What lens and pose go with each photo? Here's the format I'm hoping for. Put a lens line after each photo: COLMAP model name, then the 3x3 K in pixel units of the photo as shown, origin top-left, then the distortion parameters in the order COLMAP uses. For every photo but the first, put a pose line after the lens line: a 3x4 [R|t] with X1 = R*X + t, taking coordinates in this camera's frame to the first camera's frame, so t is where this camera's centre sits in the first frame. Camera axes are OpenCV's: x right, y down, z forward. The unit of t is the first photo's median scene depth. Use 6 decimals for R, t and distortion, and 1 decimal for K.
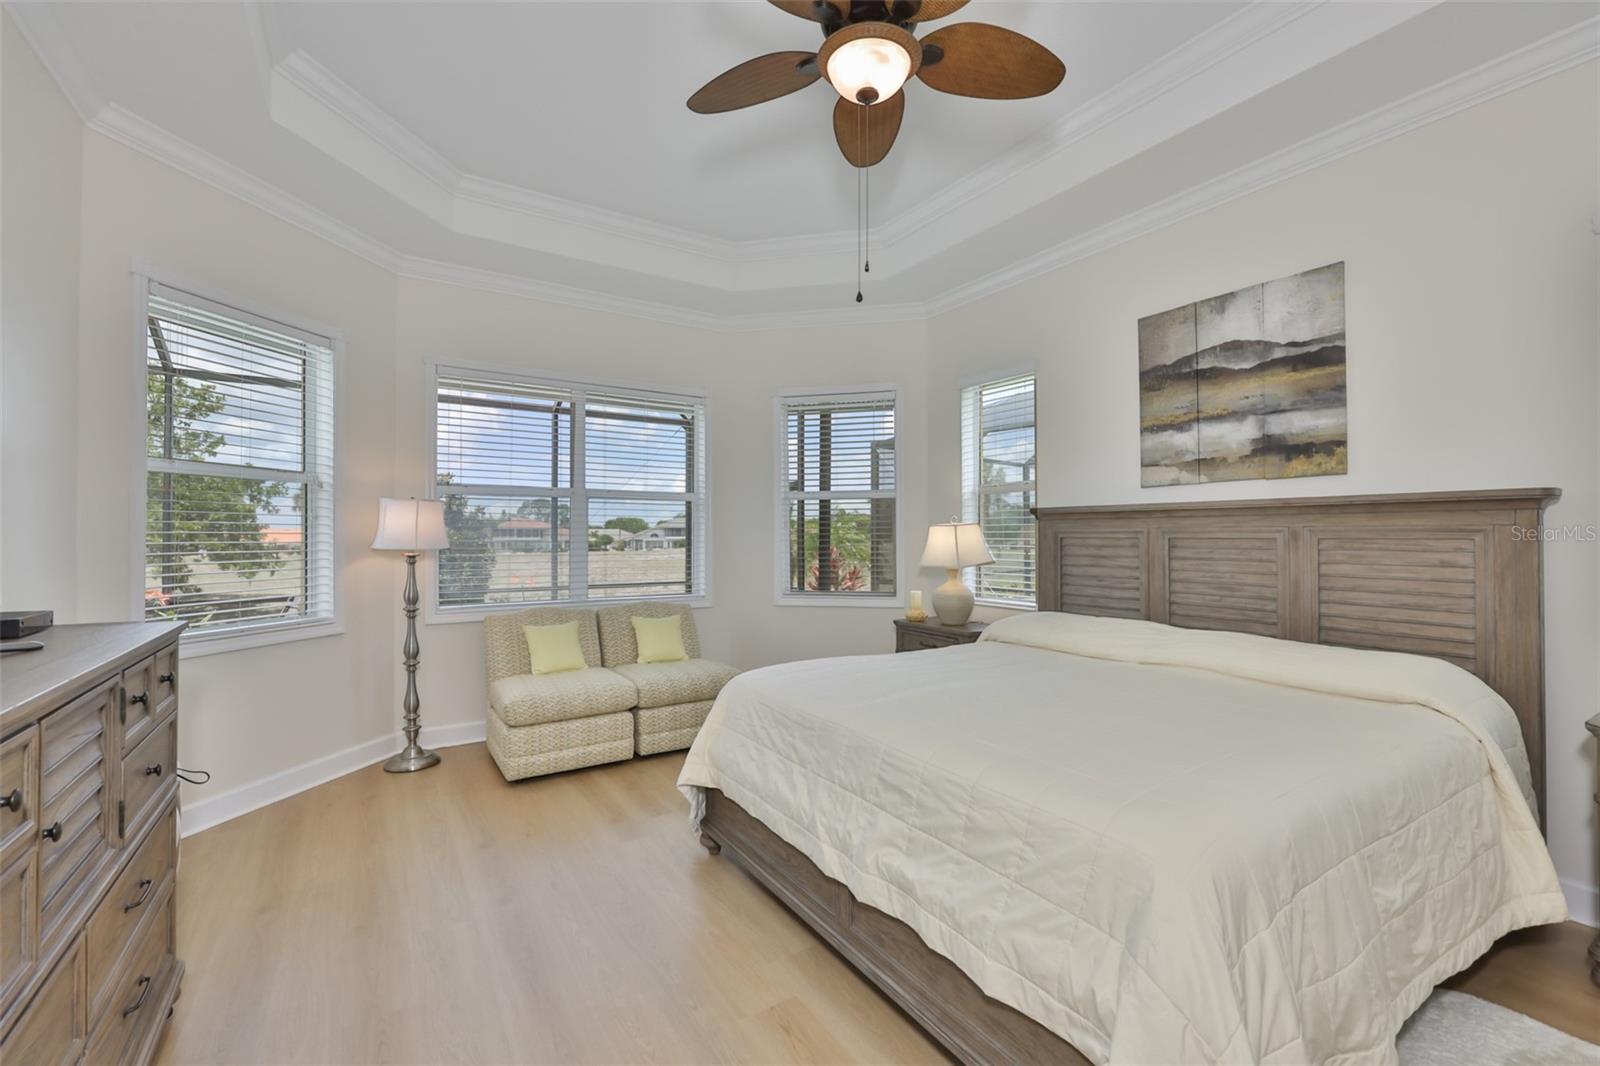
lens RADIAL K [[683.6, 0, 809.1], [0, 683.6, 535.1], [0, 0, 1]] dist [-0.001364, 0.000227]
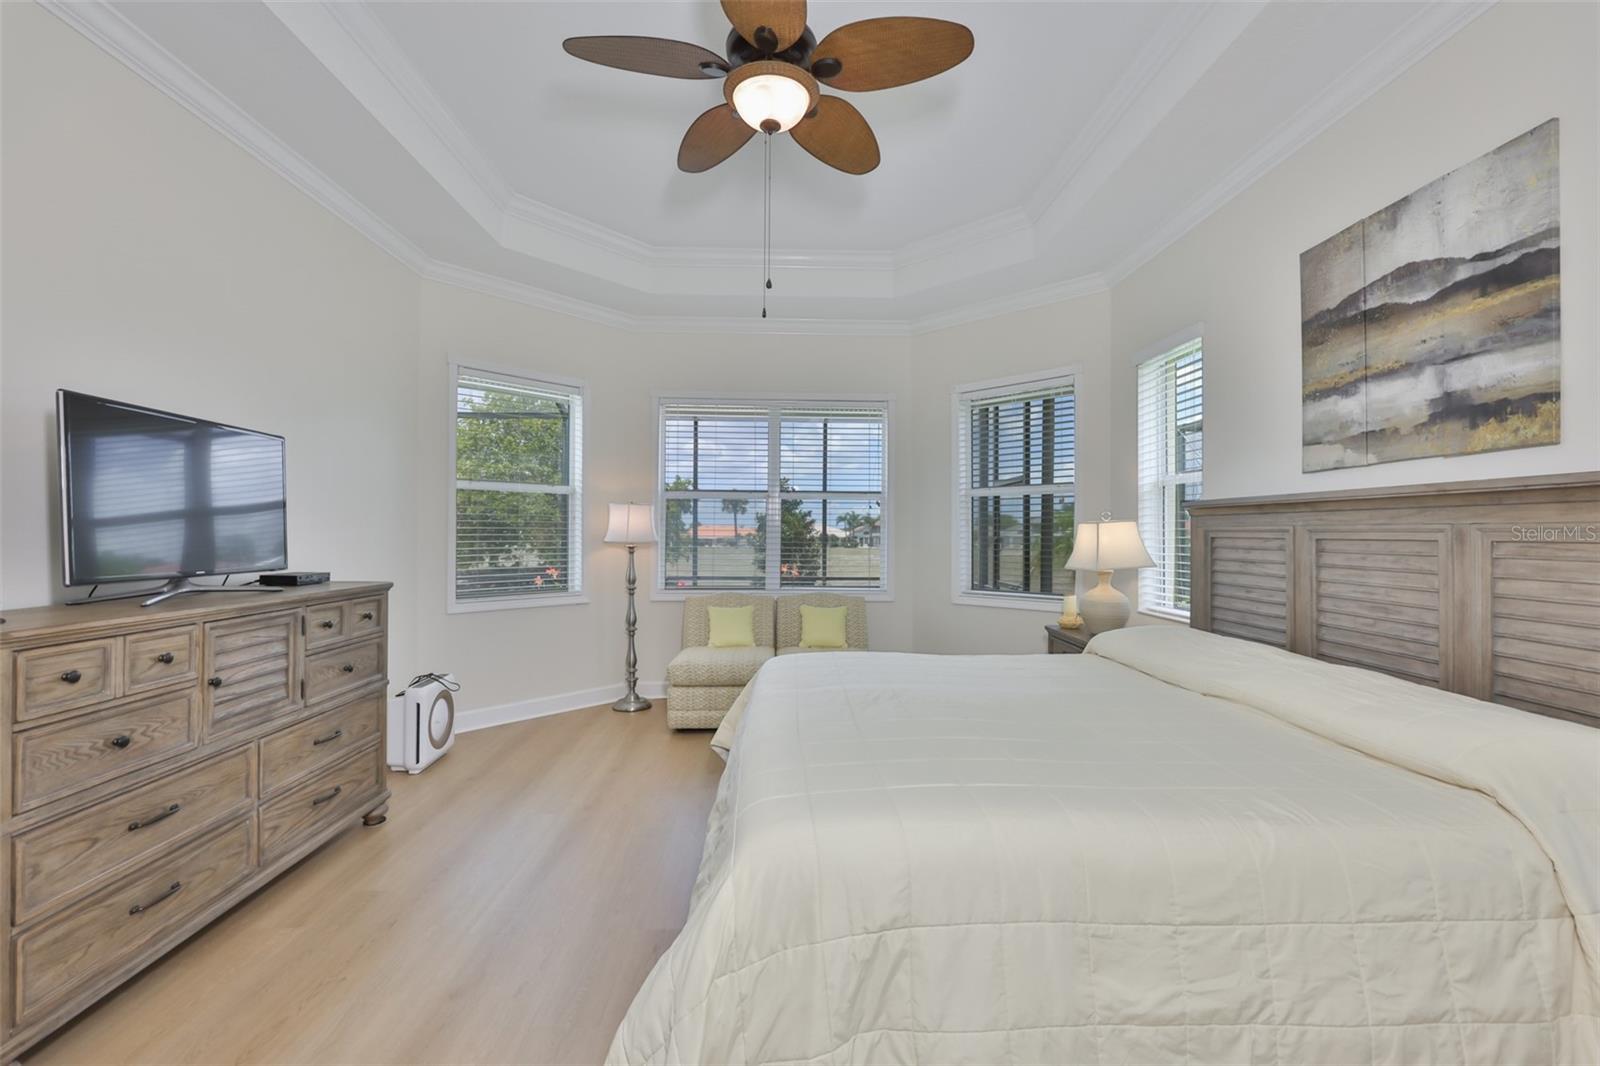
lens RADIAL K [[681.5, 0, 803.7], [0, 681.5, 530.9], [0, 0, 1]] dist [-0.000922, 0.000289]
pose [[0.857858, 0.004348, -0.513868, 0.443246], [-0.005346, 0.999986, -0.000463, -0.001356], [0.513858, 0.003144, 0.857869, 0.063631]]
